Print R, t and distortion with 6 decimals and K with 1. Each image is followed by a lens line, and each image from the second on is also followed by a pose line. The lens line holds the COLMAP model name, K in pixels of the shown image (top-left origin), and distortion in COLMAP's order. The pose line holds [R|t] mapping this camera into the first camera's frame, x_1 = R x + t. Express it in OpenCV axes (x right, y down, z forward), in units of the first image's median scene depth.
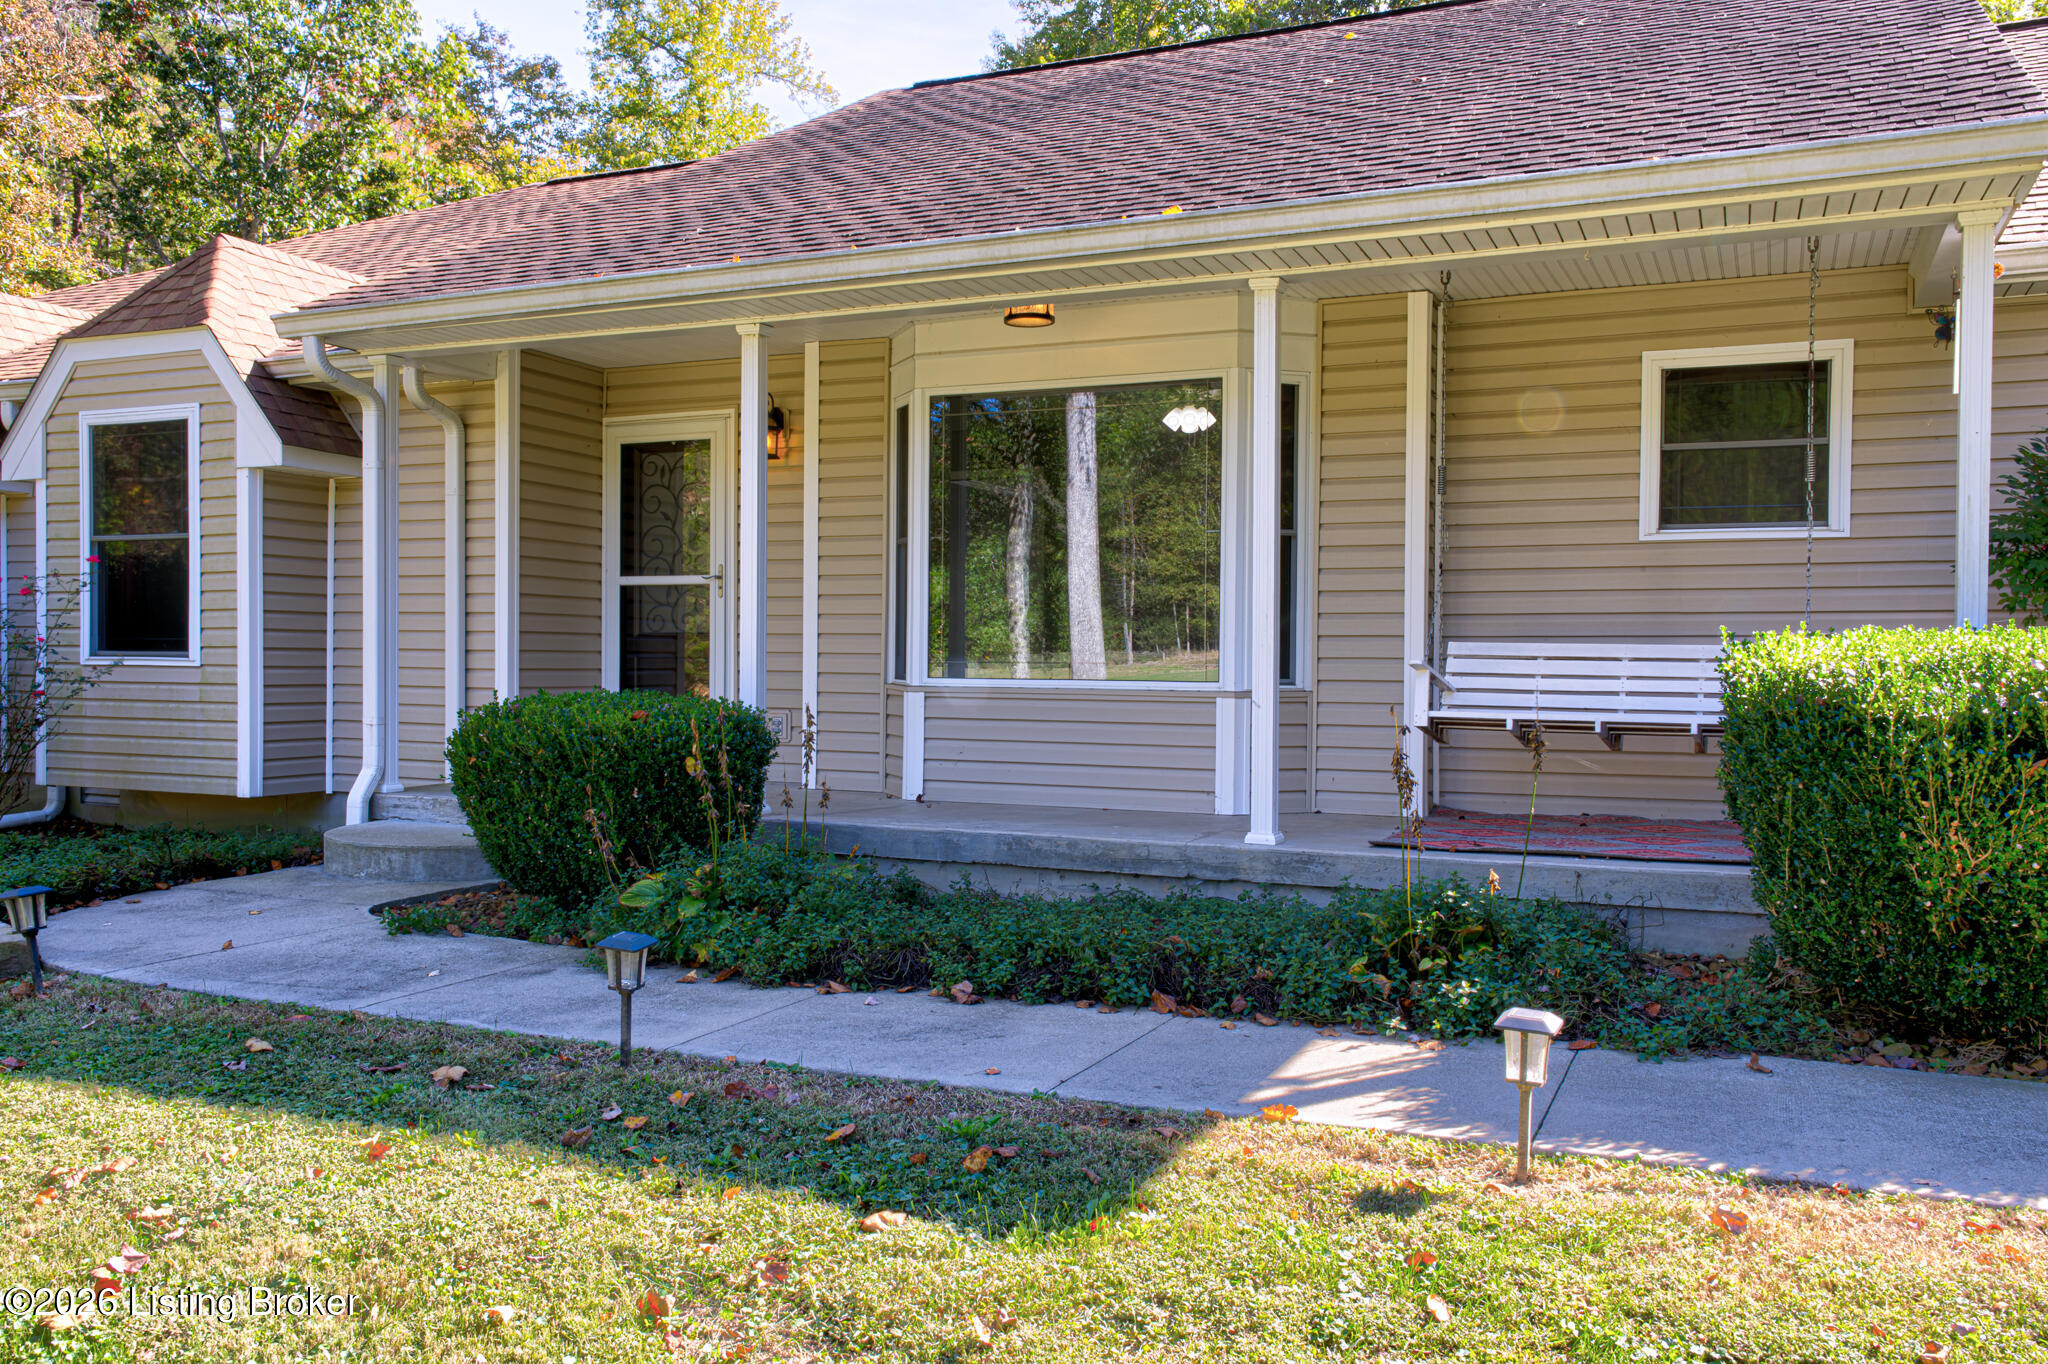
lens RADIAL K [[1677.2, 0, 1024.0], [0, 1677.2, 682.0], [0, 0, 1]] dist [0.009884, 0.004909]
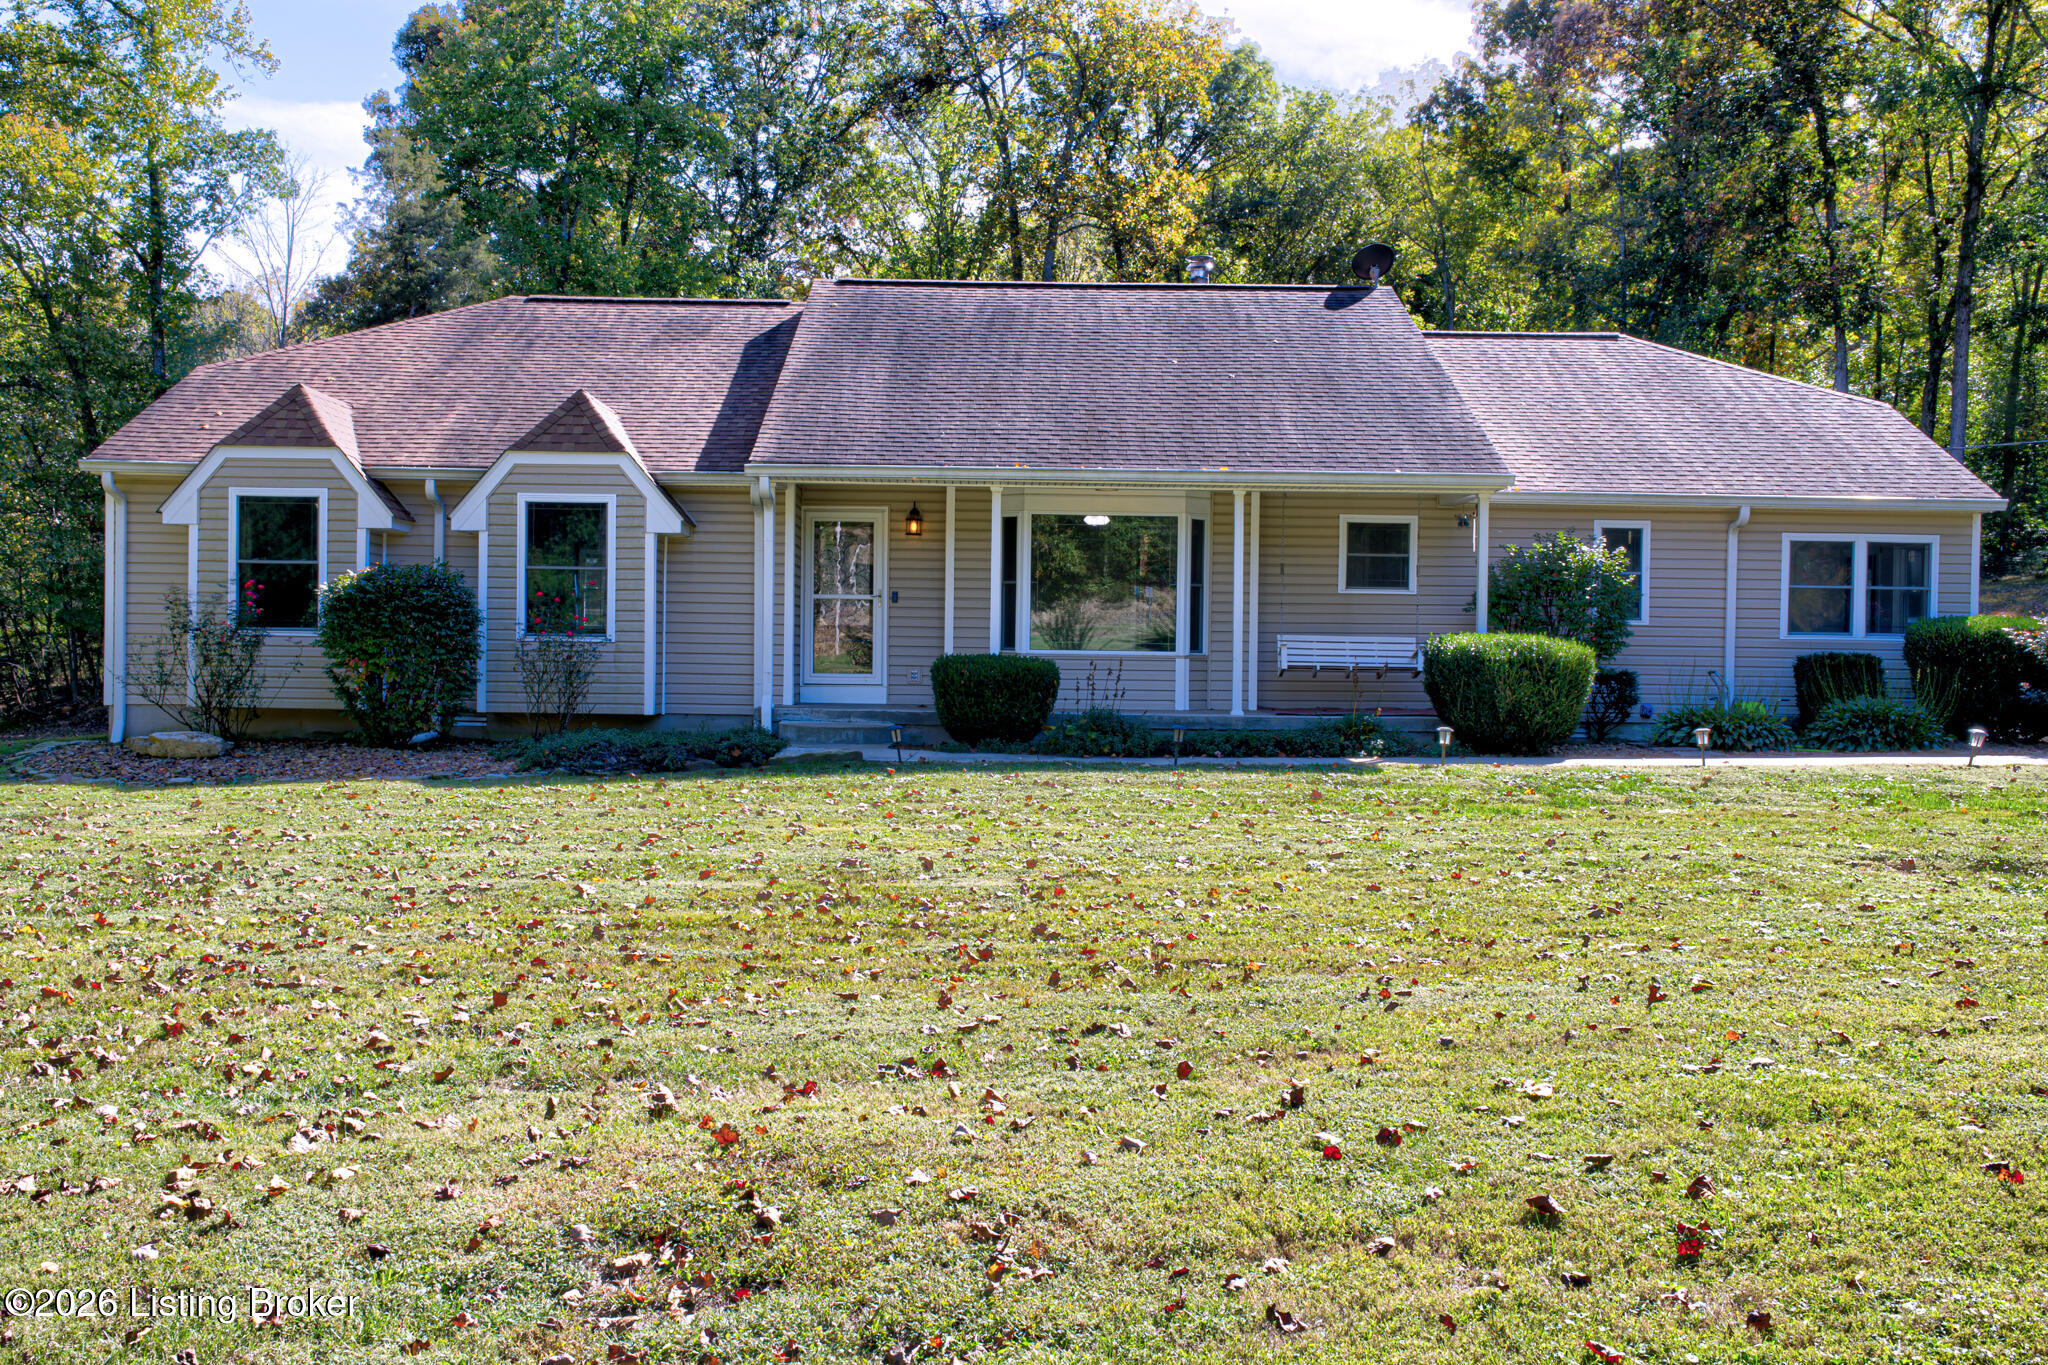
lens RADIAL K [[1899.5, 0, 1024.0], [0, 1899.5, 682.5], [0, 0, 1]] dist [-0.001183, -0.003448]
pose [[0.908051, -0.005257, 0.418826, -1.189193], [0.000946, 0.999944, 0.010500, 0.015395], [-0.418858, -0.009138, 0.908006, -1.290949]]
